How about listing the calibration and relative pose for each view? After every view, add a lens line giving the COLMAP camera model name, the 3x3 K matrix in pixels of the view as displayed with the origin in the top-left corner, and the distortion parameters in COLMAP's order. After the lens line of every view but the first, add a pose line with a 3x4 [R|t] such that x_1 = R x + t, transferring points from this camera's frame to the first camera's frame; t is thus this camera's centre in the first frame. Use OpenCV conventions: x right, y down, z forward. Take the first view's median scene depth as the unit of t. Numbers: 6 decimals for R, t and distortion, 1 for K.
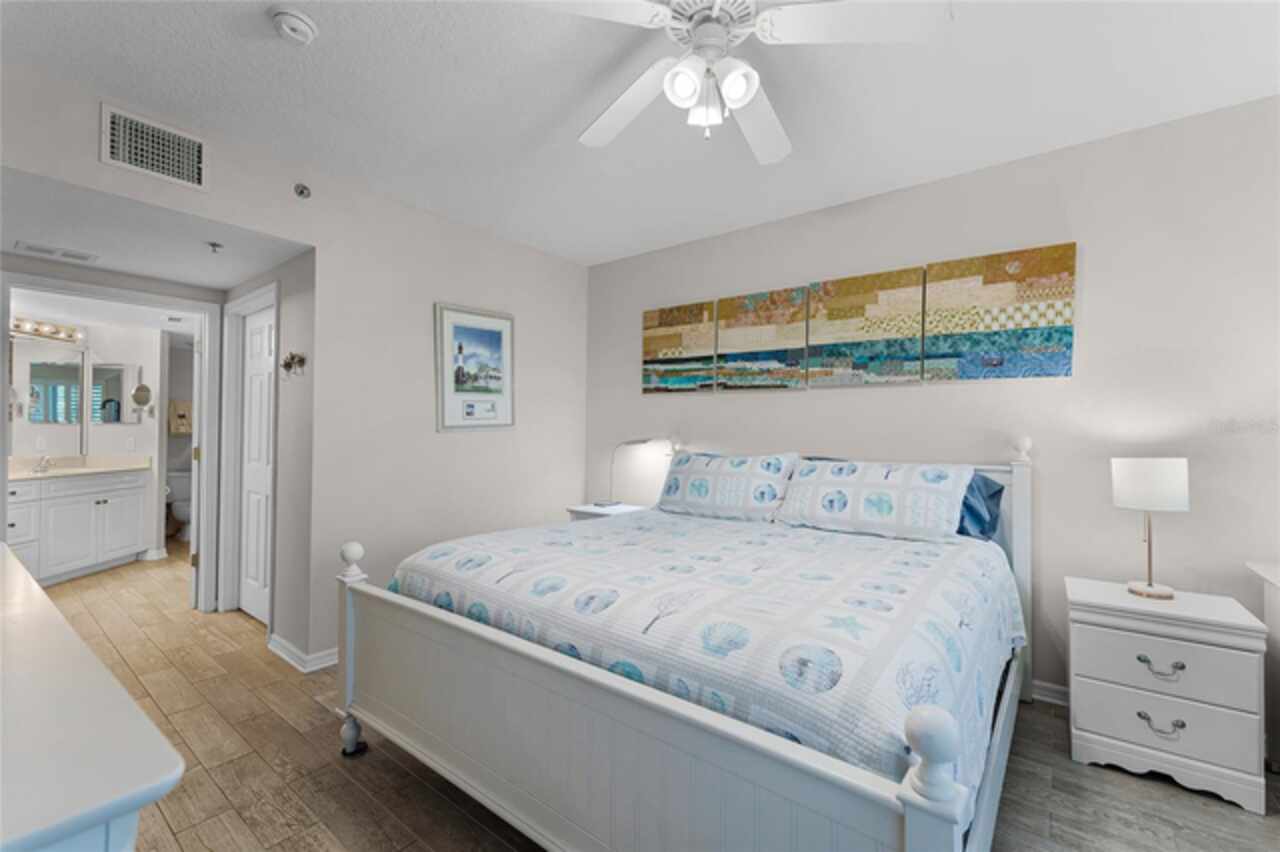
lens RADIAL K [[540.0, 0, 640.1], [0, 540.0, 429.3], [0, 0, 1]] dist [0.009279, -0.000683]
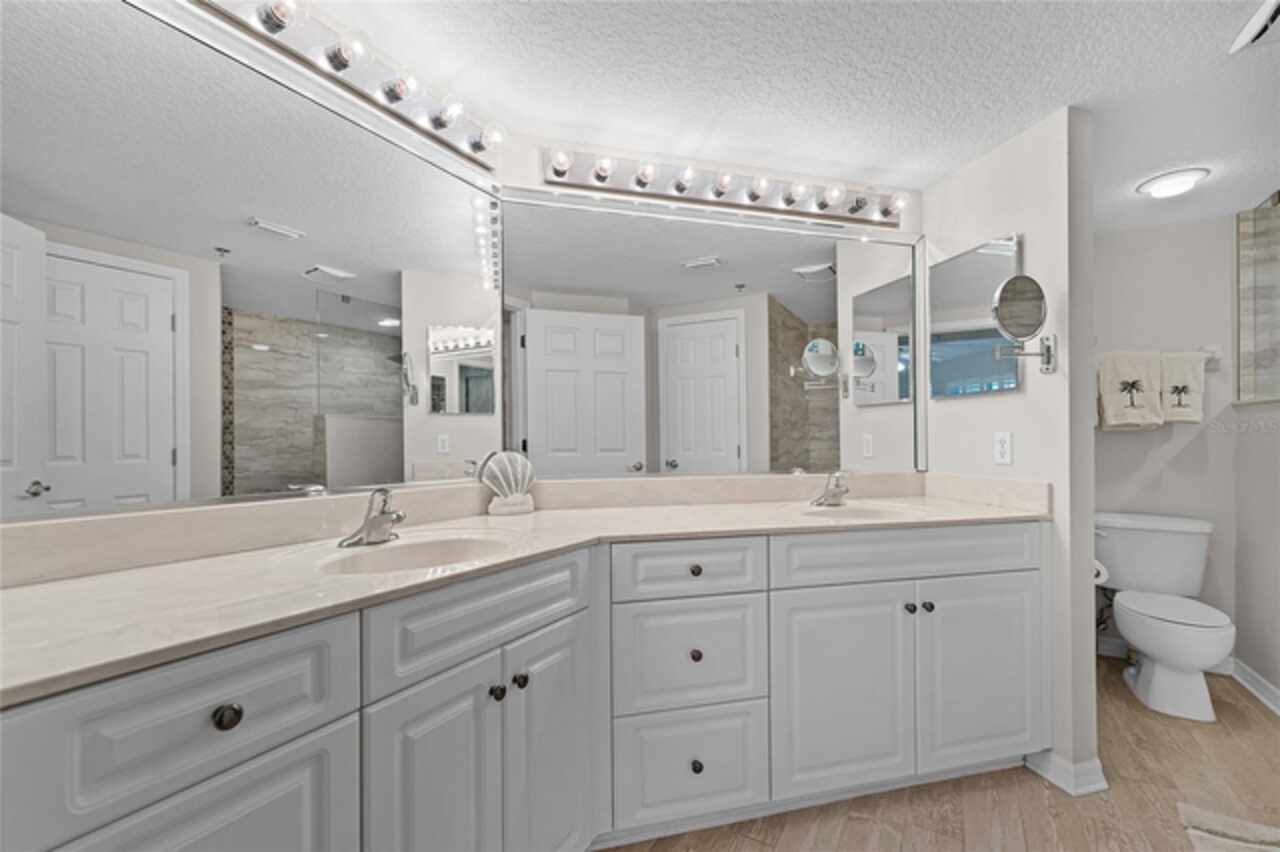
lens RADIAL K [[540.0, 0, 639.6], [0, 540.0, 429.8], [0, 0, 1]] dist [0.009279, -0.000683]
pose [[0.147164, -0.011668, -0.989043, -0.600203], [0.009708, 0.999899, -0.010352, 0.015827], [0.989064, -0.008078, 0.147263, 0.696441]]
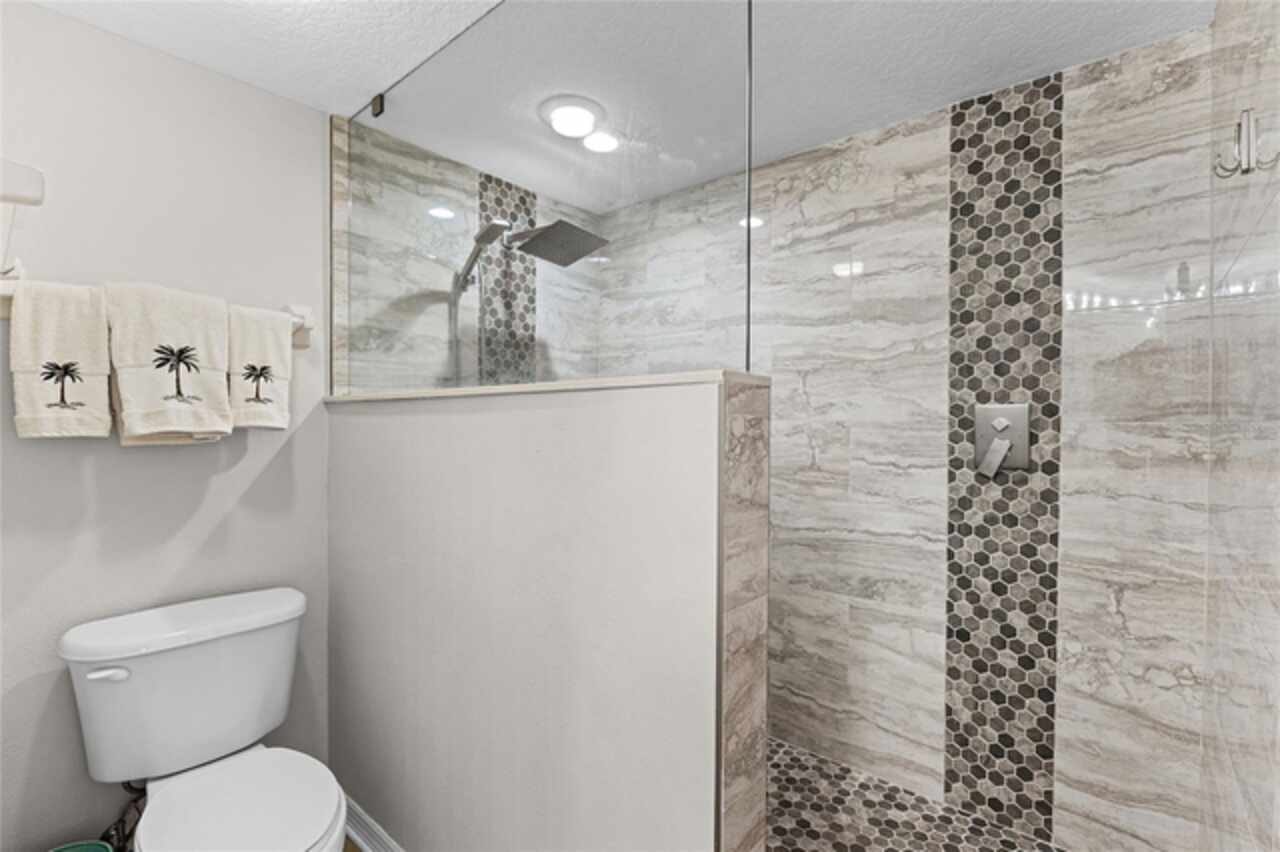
lens RADIAL K [[597.8, 0, 640.1], [0, 597.8, 421.9], [0, 0, 1]] dist [-0.000861, -0.001376]
pose [[0.997024, -0.005615, -0.076891, -0.726903], [0.005912, 0.999976, 0.003628, 0.008744], [0.076869, -0.004072, 0.997033, 0.868323]]
